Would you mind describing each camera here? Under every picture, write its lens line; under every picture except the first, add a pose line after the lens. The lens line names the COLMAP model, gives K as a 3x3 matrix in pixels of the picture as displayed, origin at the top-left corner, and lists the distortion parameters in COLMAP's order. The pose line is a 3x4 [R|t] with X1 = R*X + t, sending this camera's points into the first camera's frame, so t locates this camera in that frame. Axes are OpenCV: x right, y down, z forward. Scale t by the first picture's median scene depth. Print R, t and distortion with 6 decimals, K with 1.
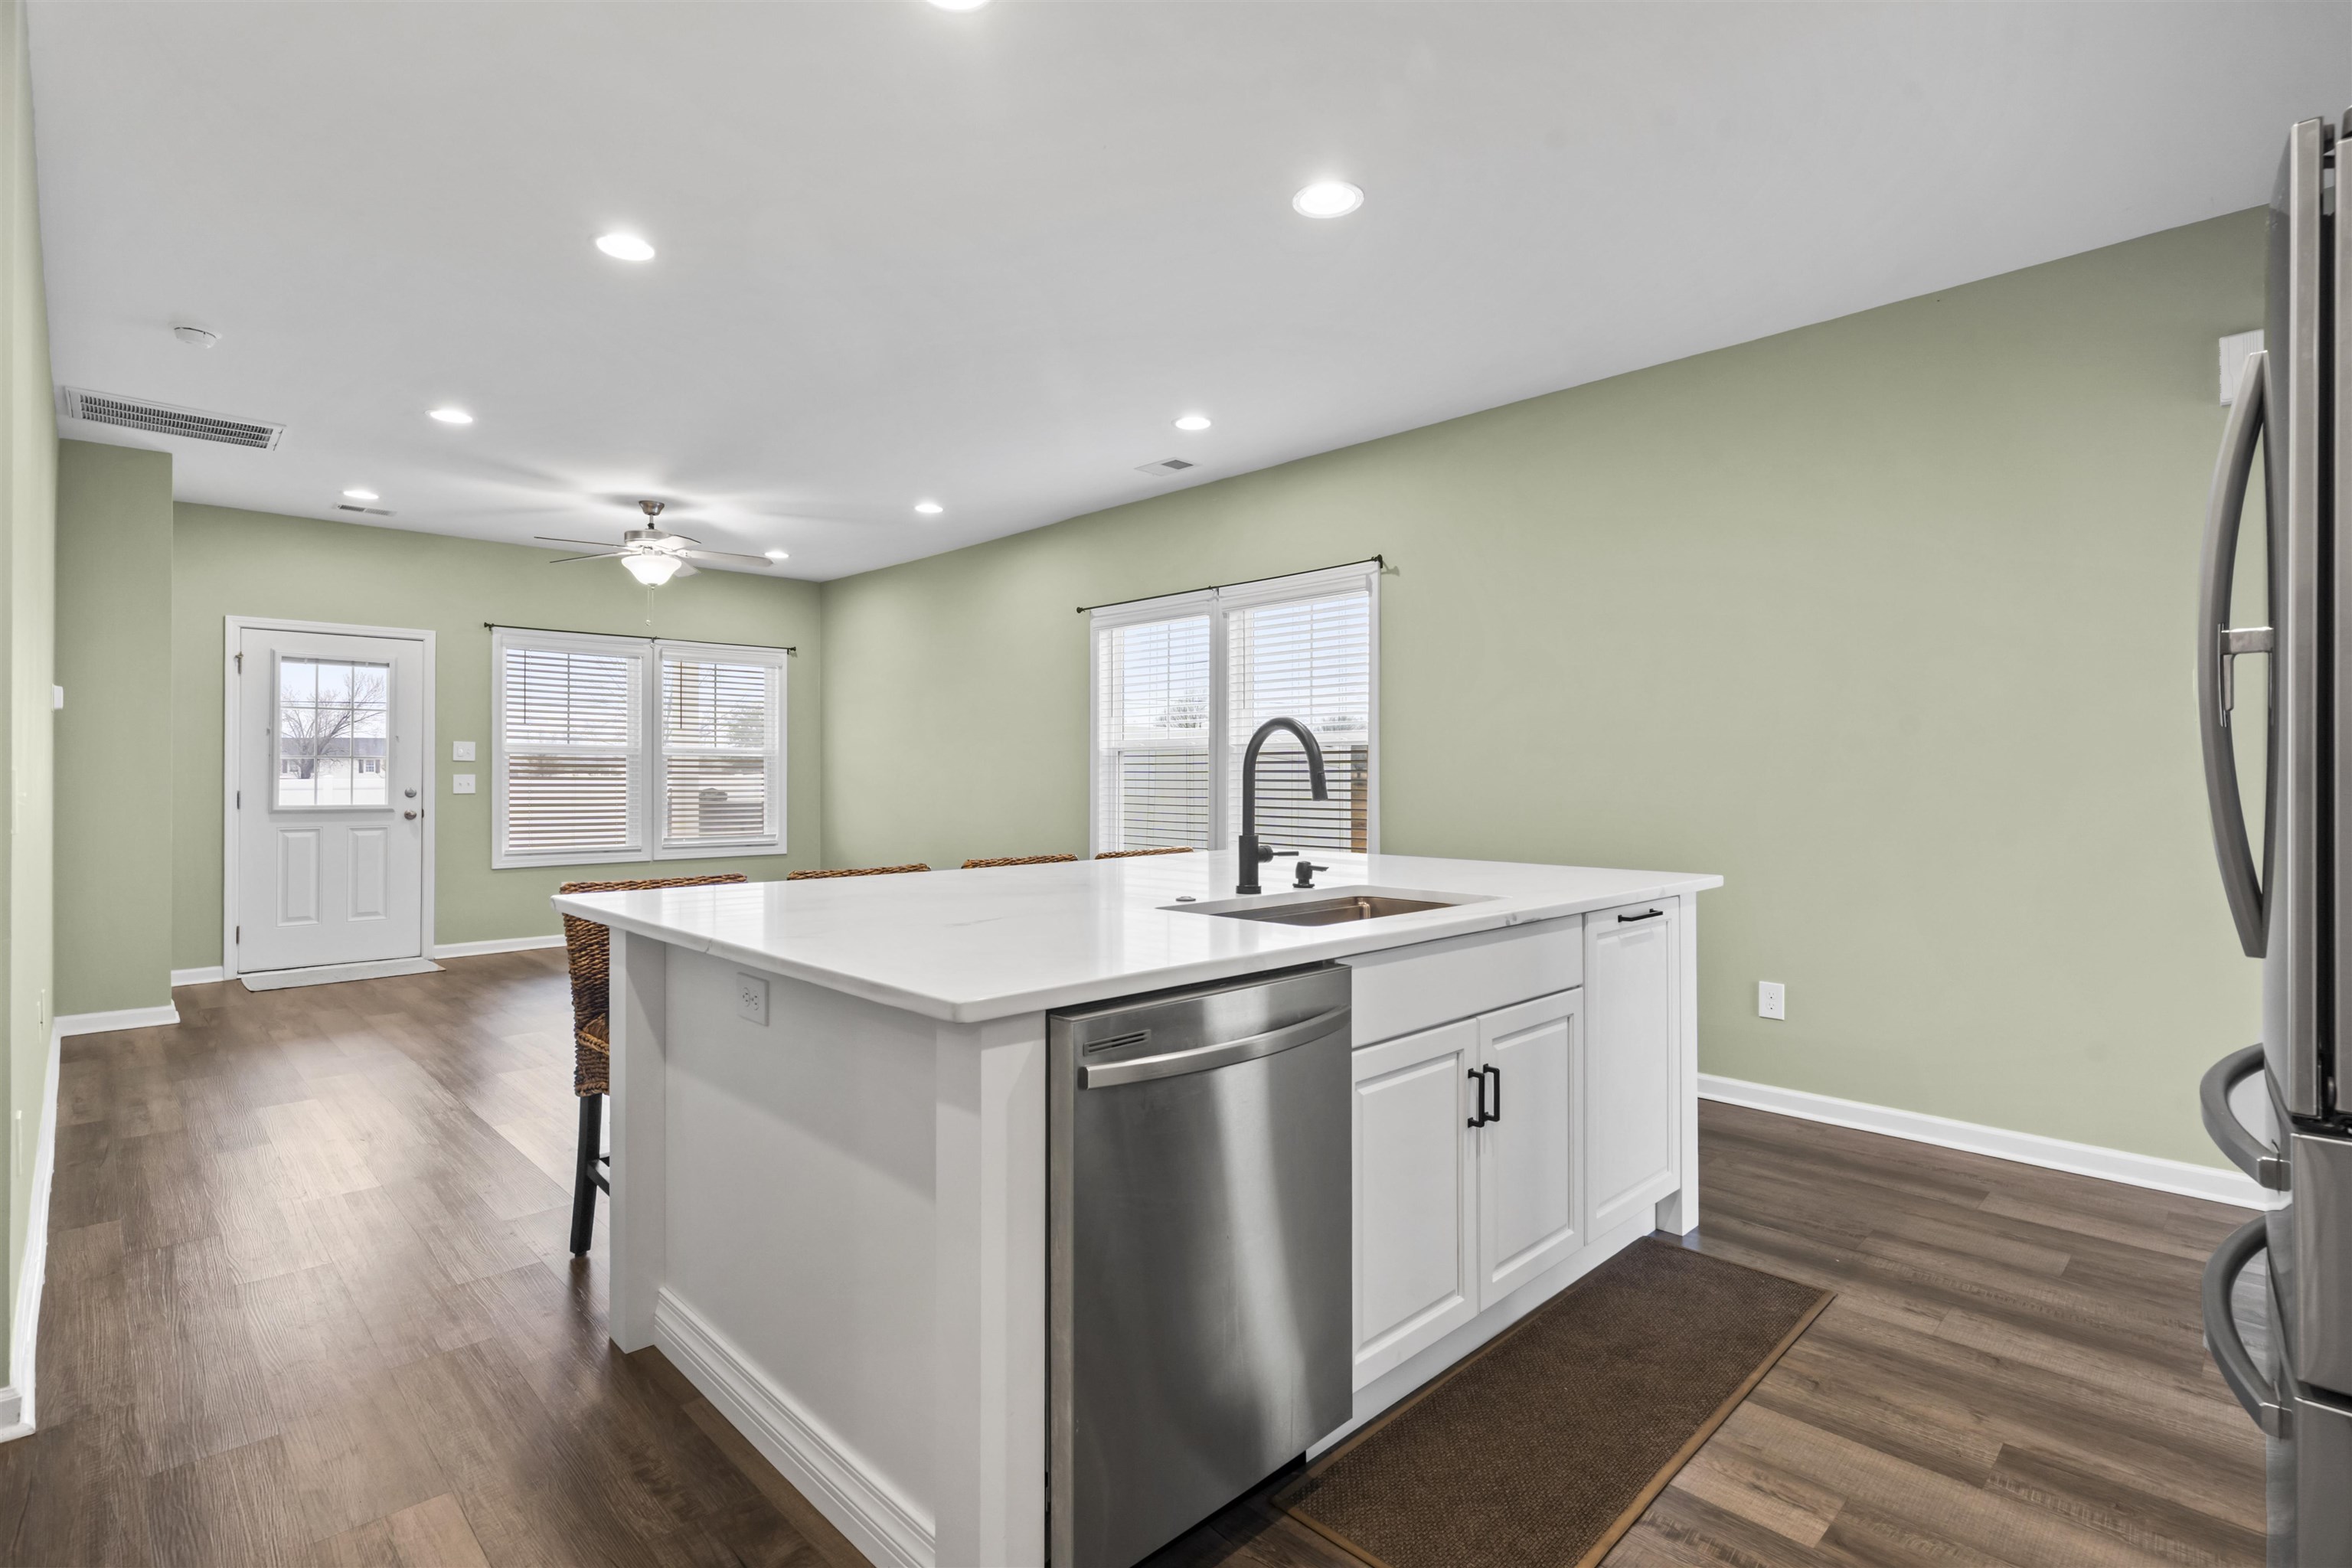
lens RADIAL K [[1122.5, 0, 1168.2], [0, 1122.5, 768.6], [0, 0, 1]] dist [-0.000109, 0.000427]
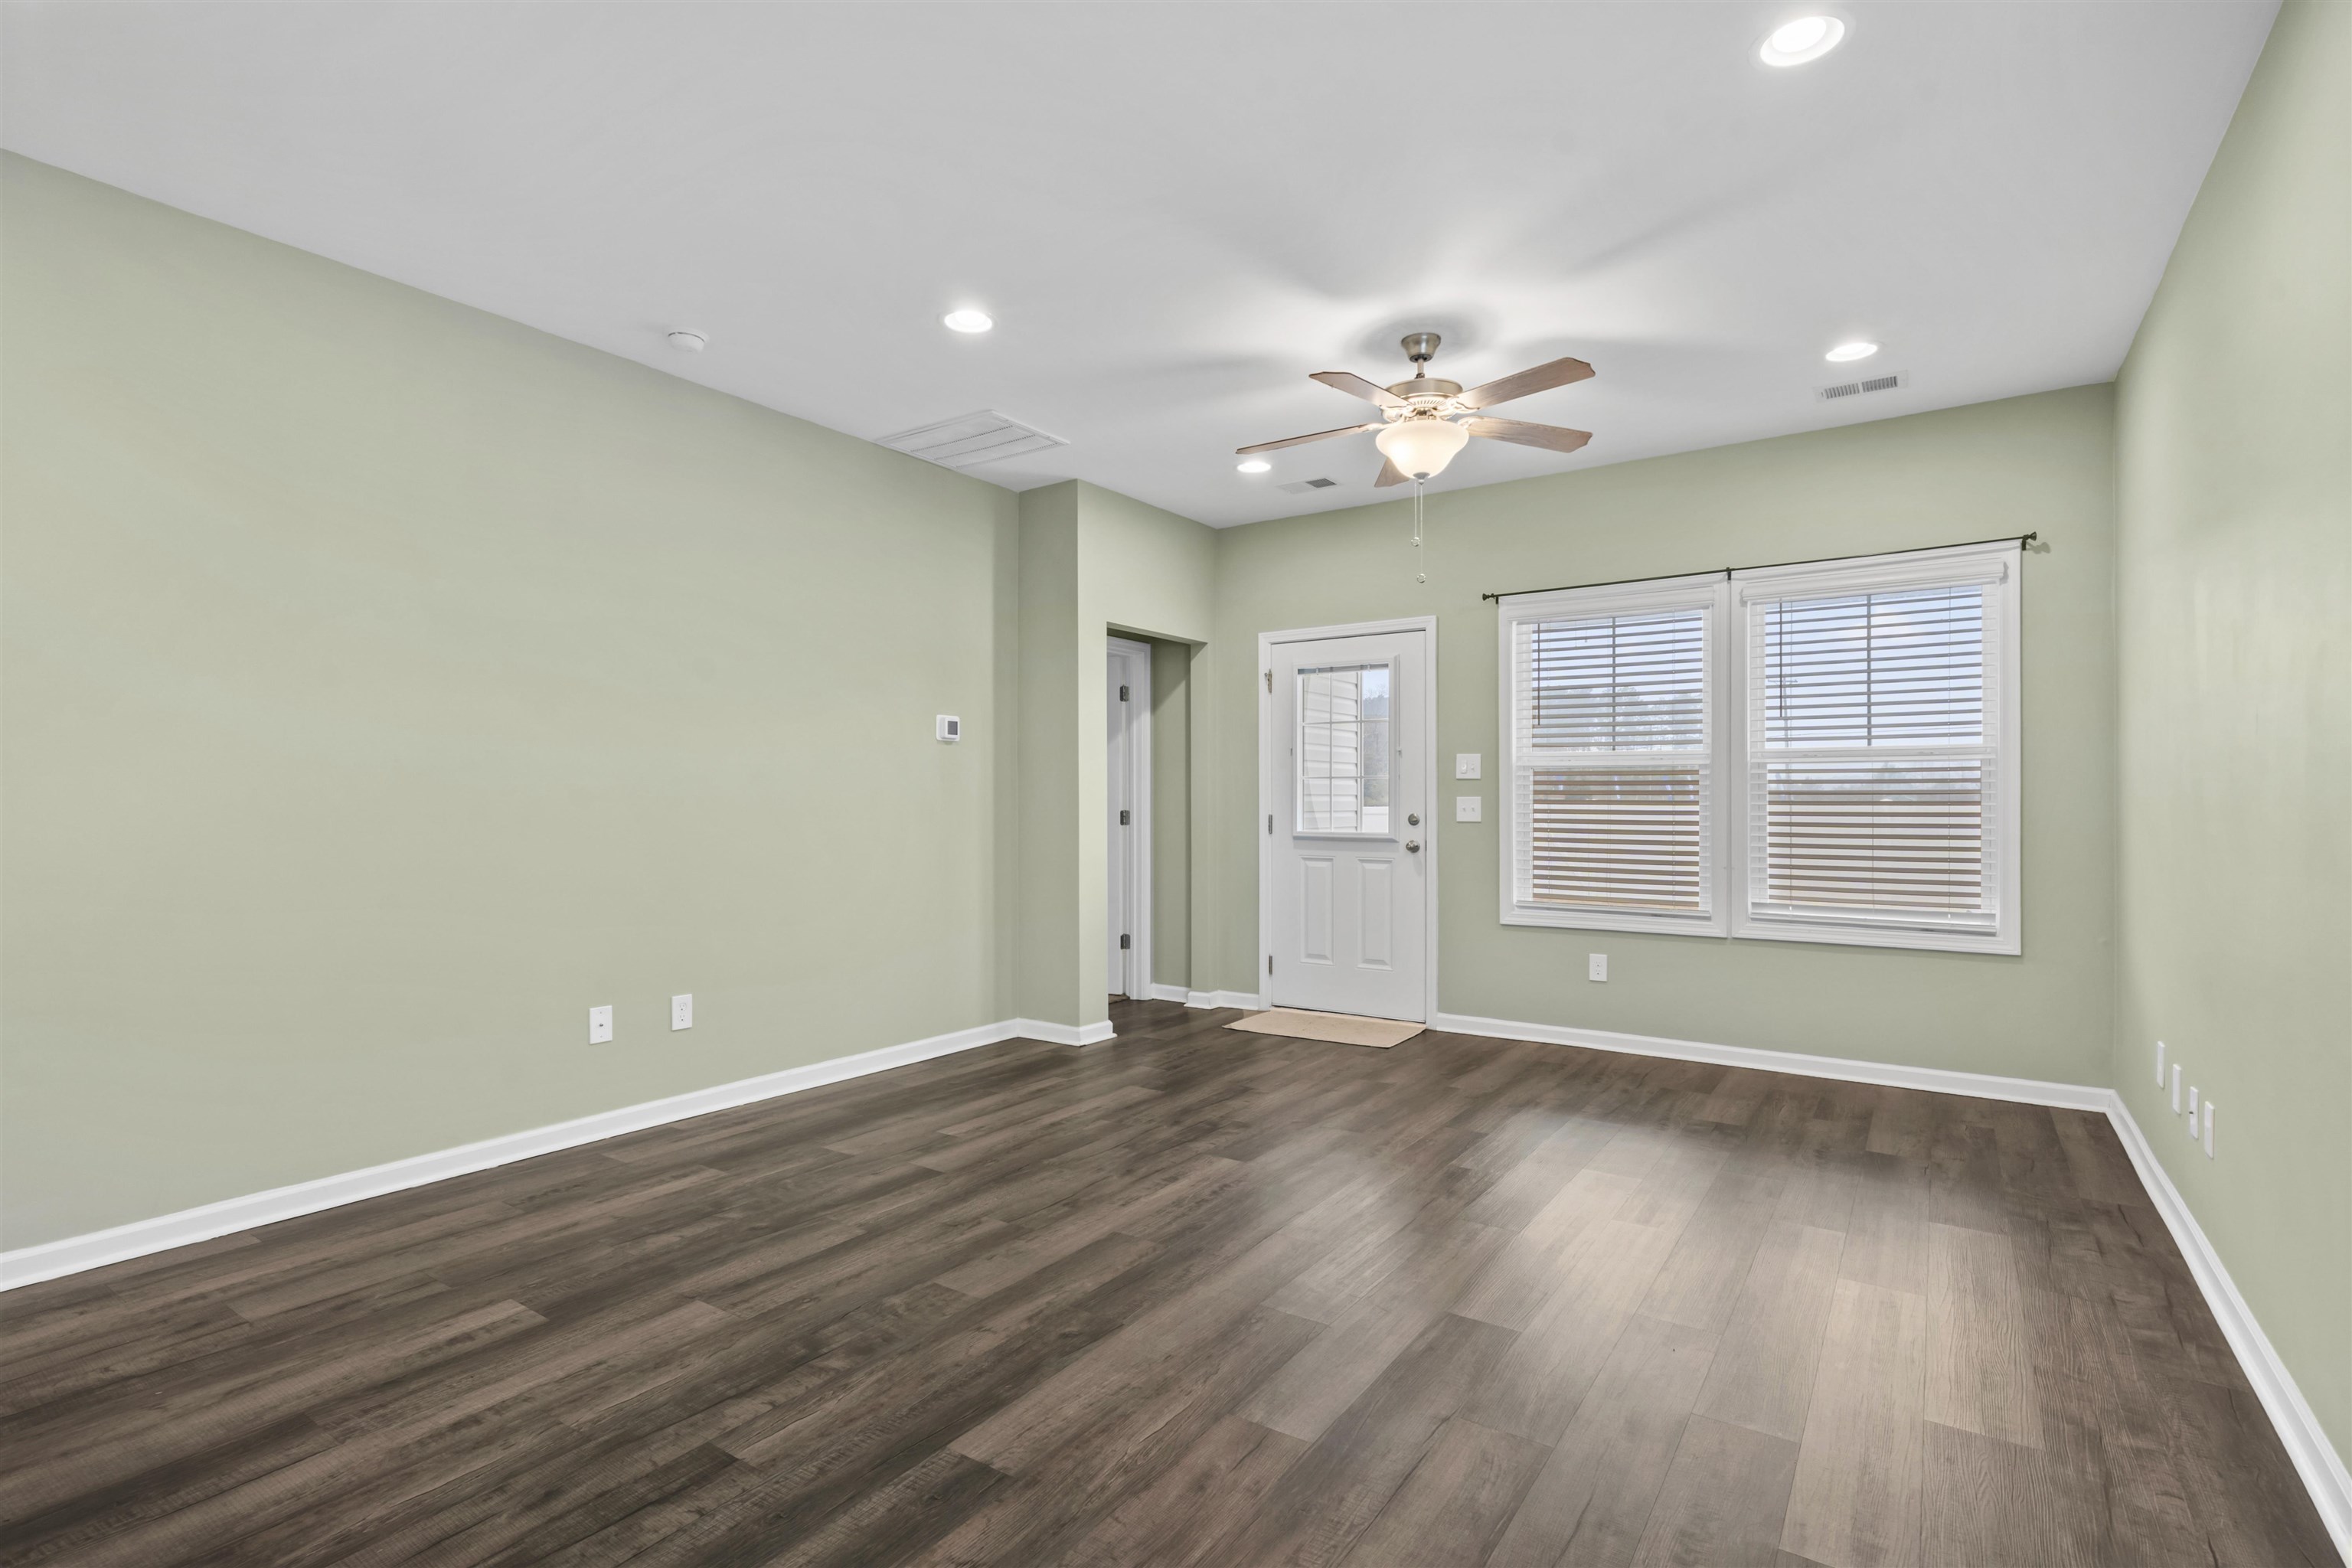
lens RADIAL K [[1122.5, 0, 1159.8], [0, 1122.5, 804.5], [0, 0, 1]] dist [-0.000109, 0.000427]
pose [[0.193593, 0.004624, -0.981071, 0.091152], [0.007799, 0.999950, 0.006252, 0.004406], [0.981051, -0.008862, 0.193547, 0.693108]]
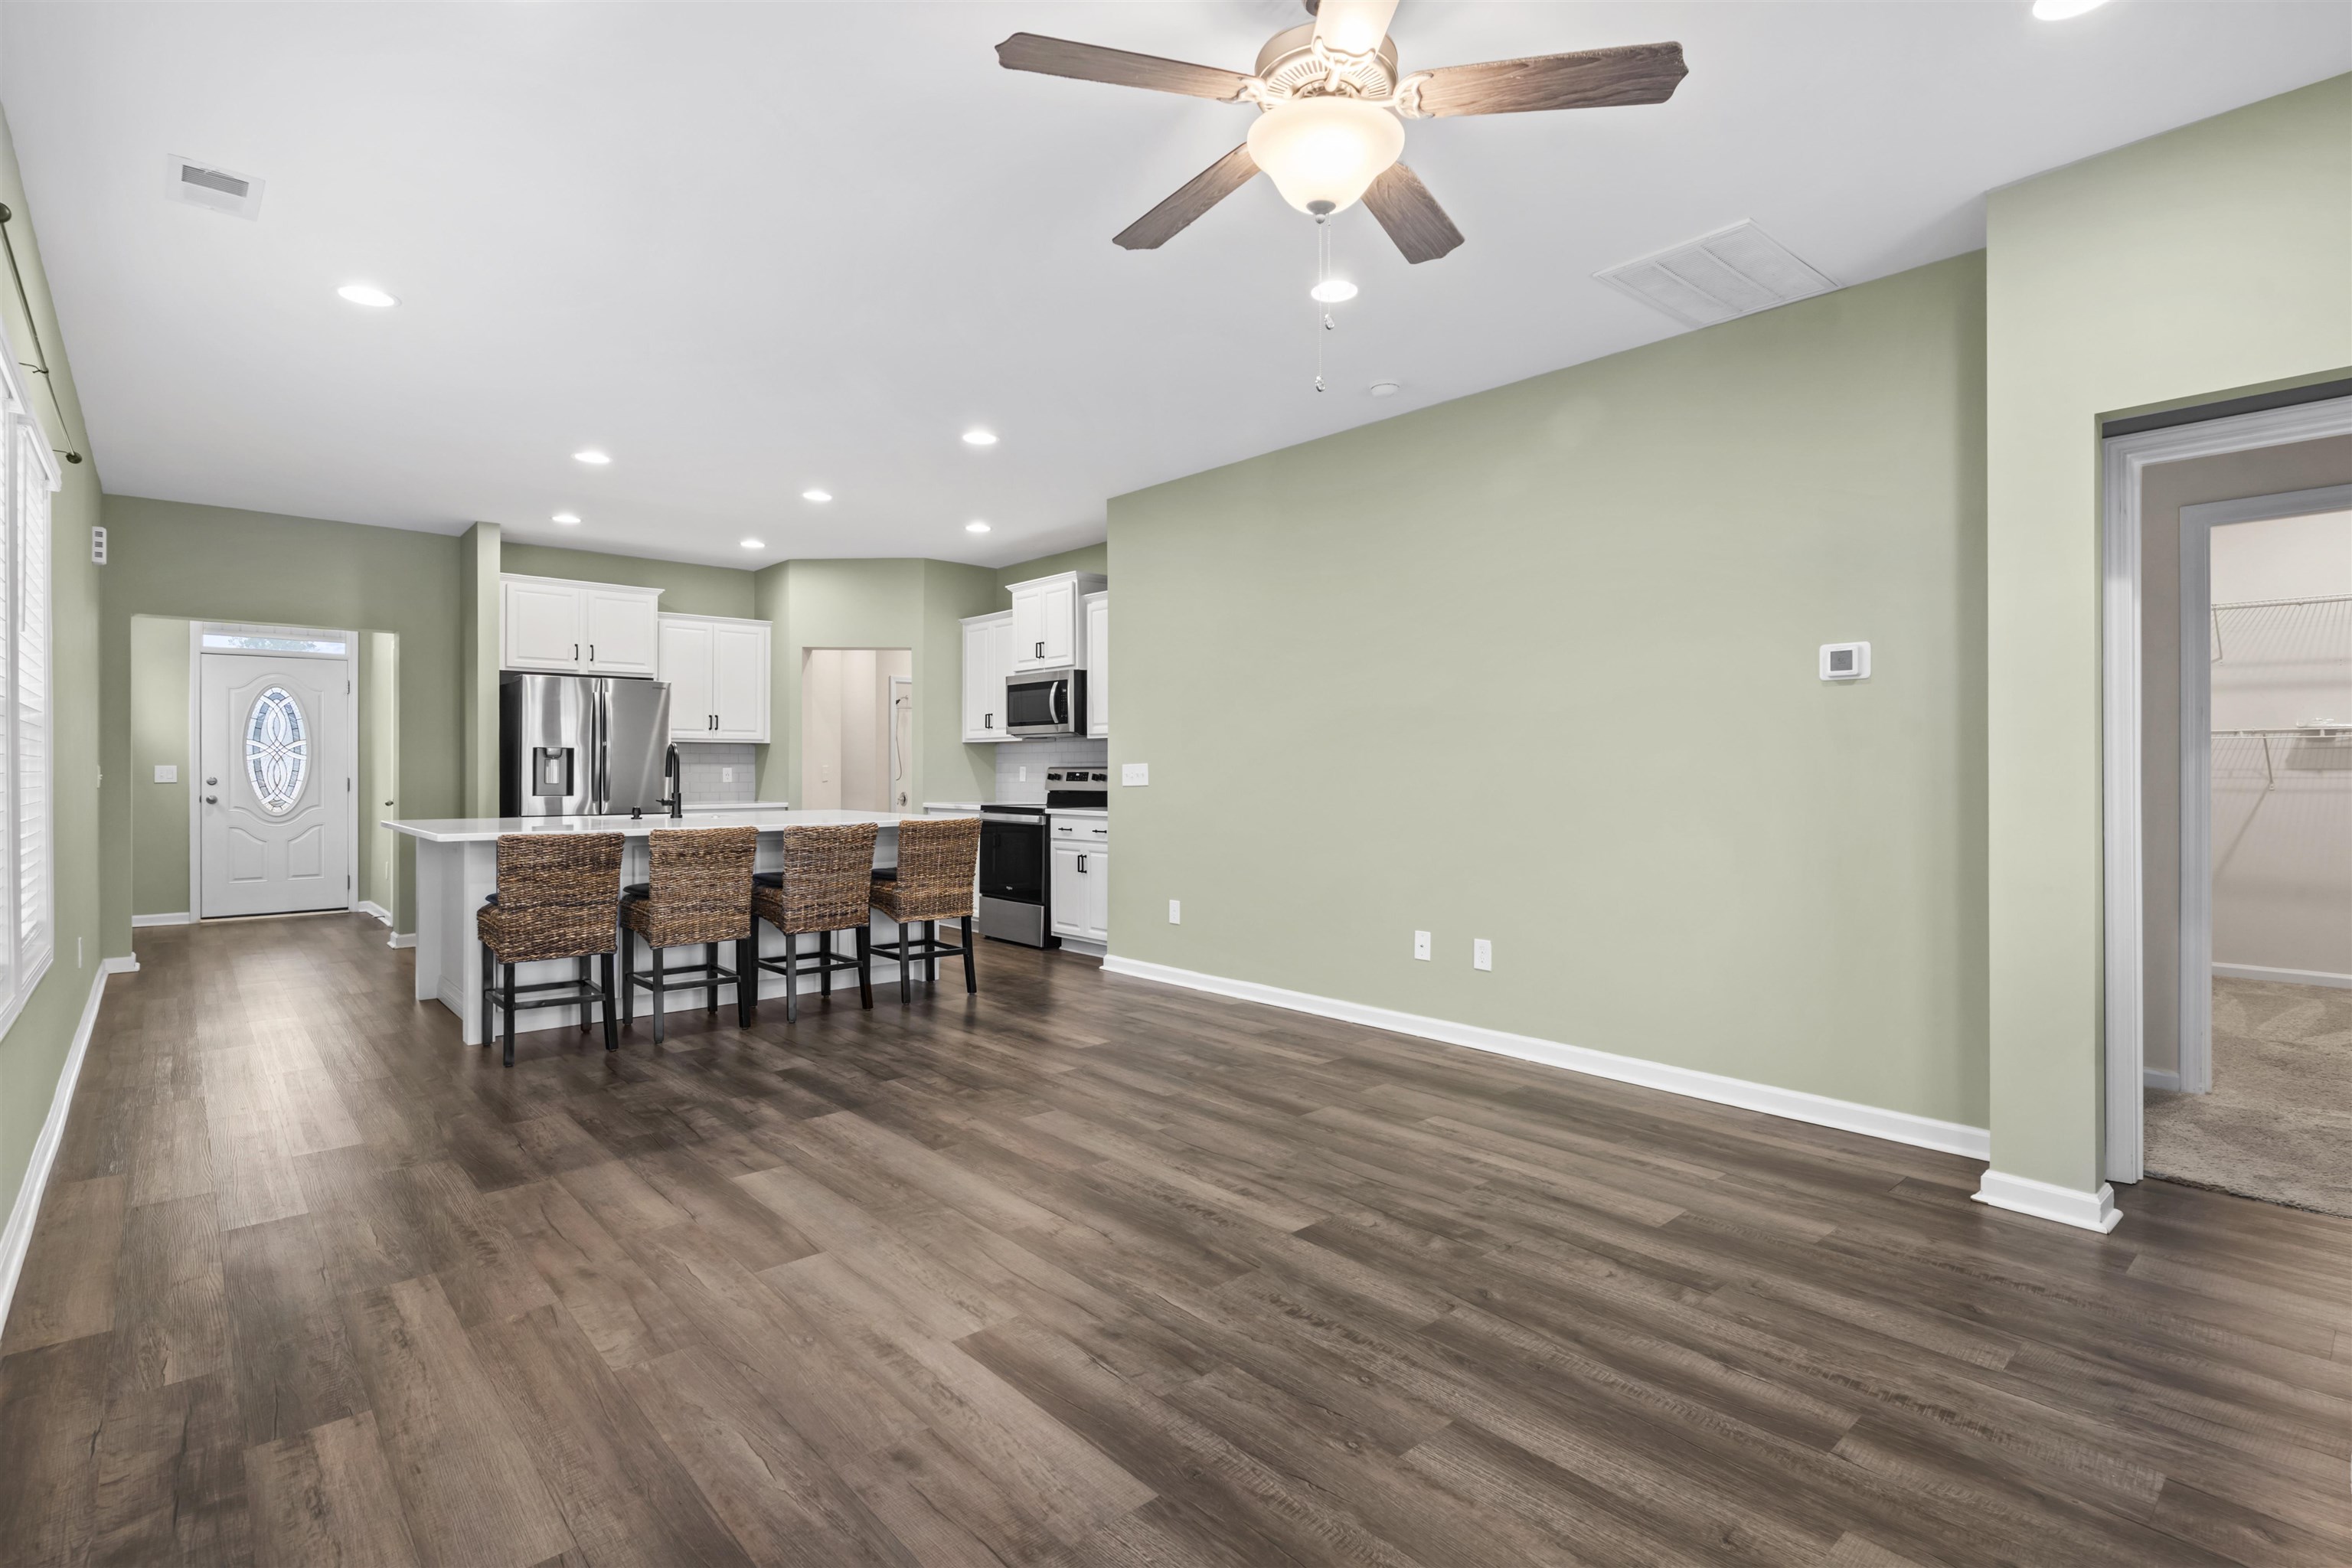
lens RADIAL K [[1122.5, 0, 1175.3], [0, 1122.5, 766.5], [0, 0, 1]] dist [-0.000109, 0.000427]
pose [[-0.999309, 0.001955, 0.037129, -0.395714], [0.001518, 0.999929, -0.011800, 0.011774], [-0.037150, -0.011736, -0.999241, 1.248545]]
